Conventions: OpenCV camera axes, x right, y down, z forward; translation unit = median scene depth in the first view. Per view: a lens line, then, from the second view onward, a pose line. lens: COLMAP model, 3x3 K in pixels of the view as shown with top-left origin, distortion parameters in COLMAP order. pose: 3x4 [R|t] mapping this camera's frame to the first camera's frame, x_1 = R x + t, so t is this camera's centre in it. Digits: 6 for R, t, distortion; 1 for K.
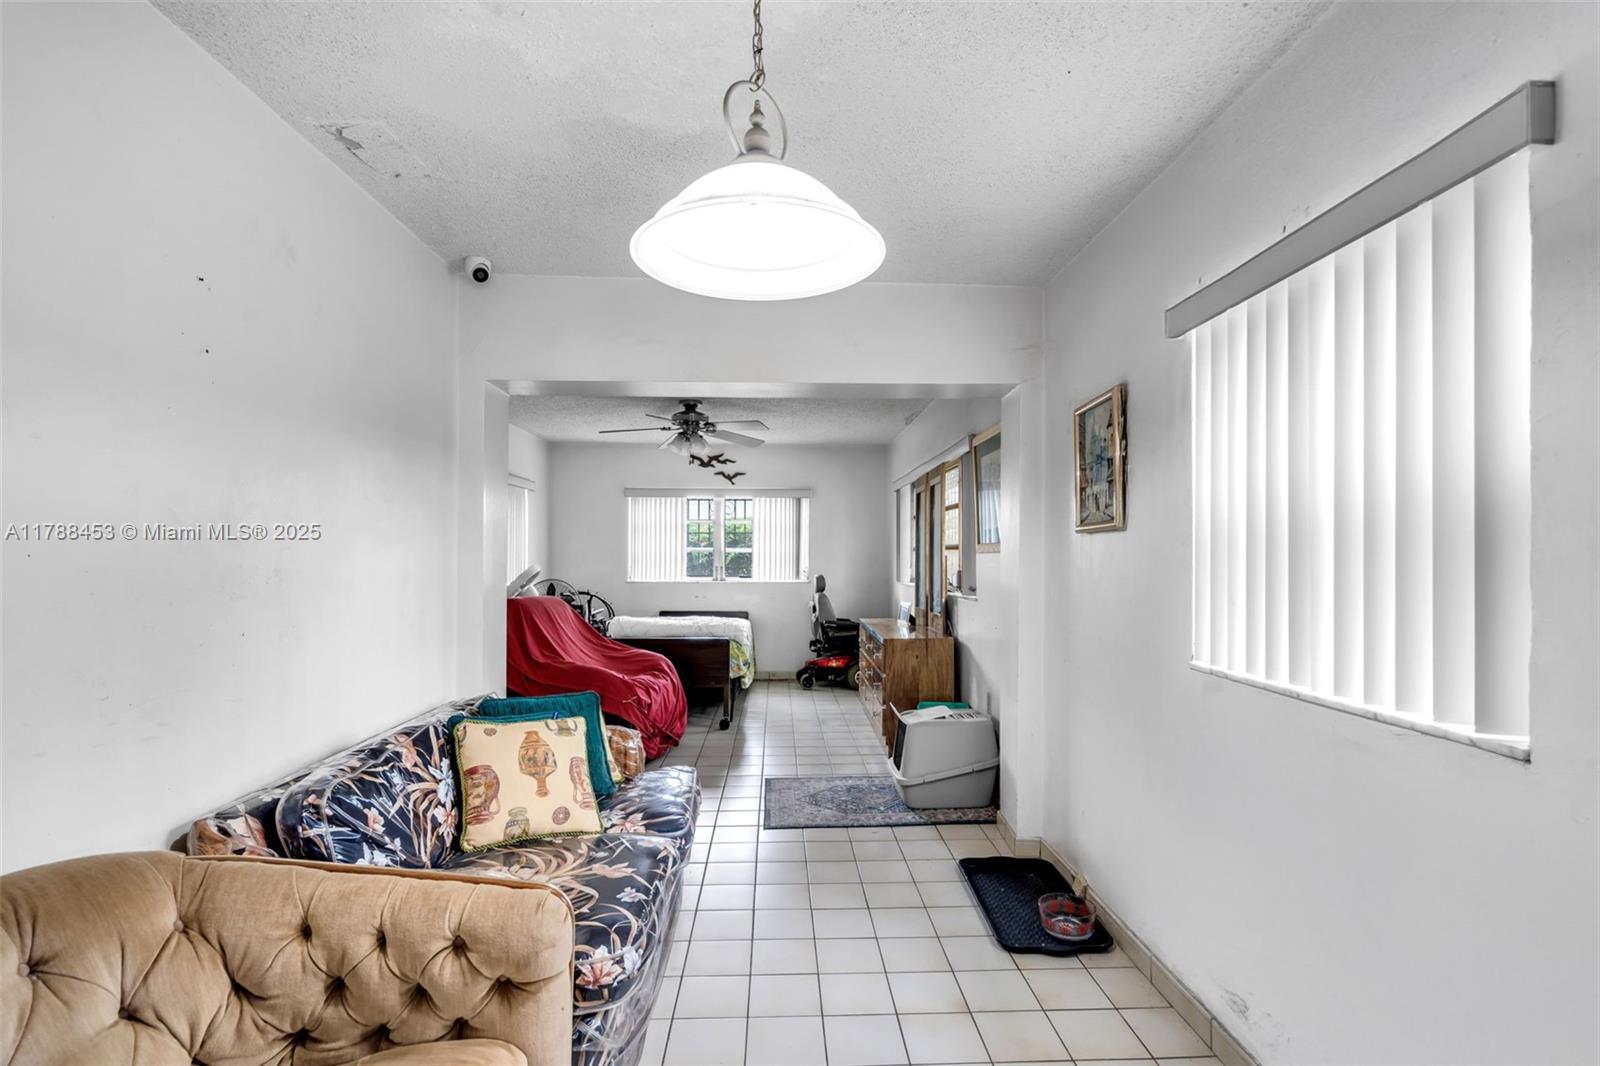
lens RADIAL K [[741.0, 0, 800.2], [0, 741.0, 542.1], [0, 0, 1]] dist [-0.002528, 0.000873]
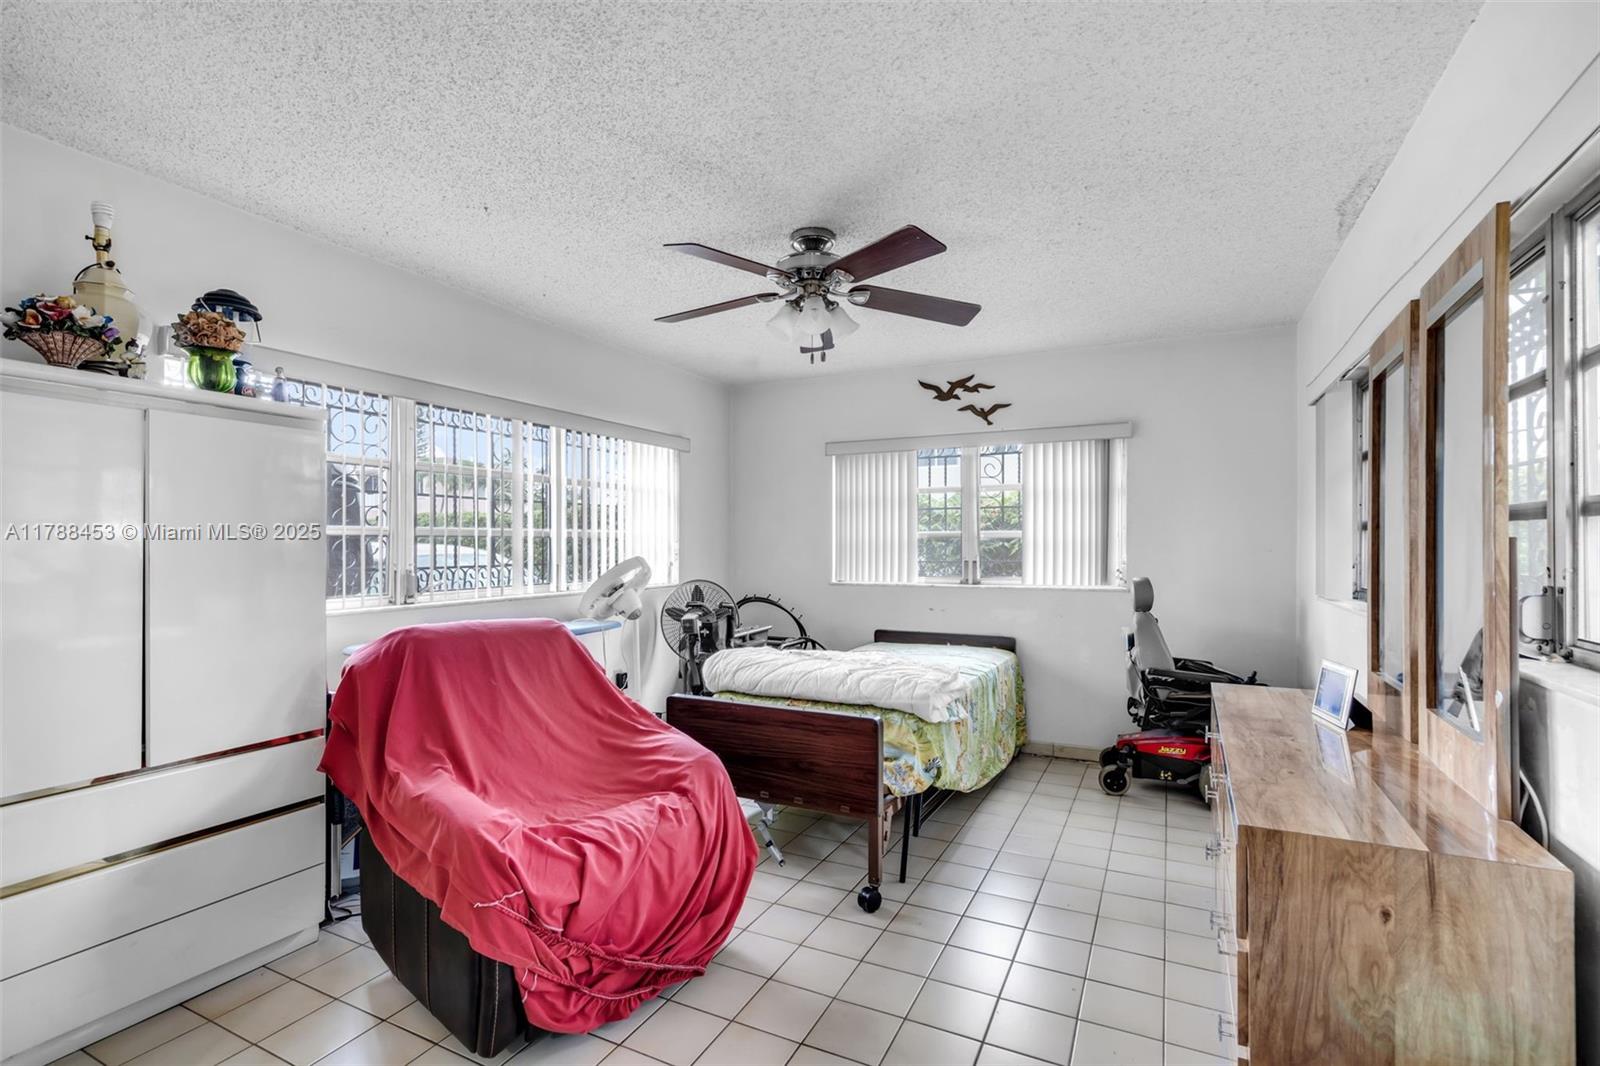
lens RADIAL K [[741.0, 0, 802.0], [0, 741.0, 544.6], [0, 0, 1]] dist [-0.002528, 0.000873]
pose [[0.881914, -0.004054, -0.471393, 0.059007], [0.013012, 0.999791, 0.015745, 0.008133], [0.471231, -0.020020, 0.881783, 0.401845]]
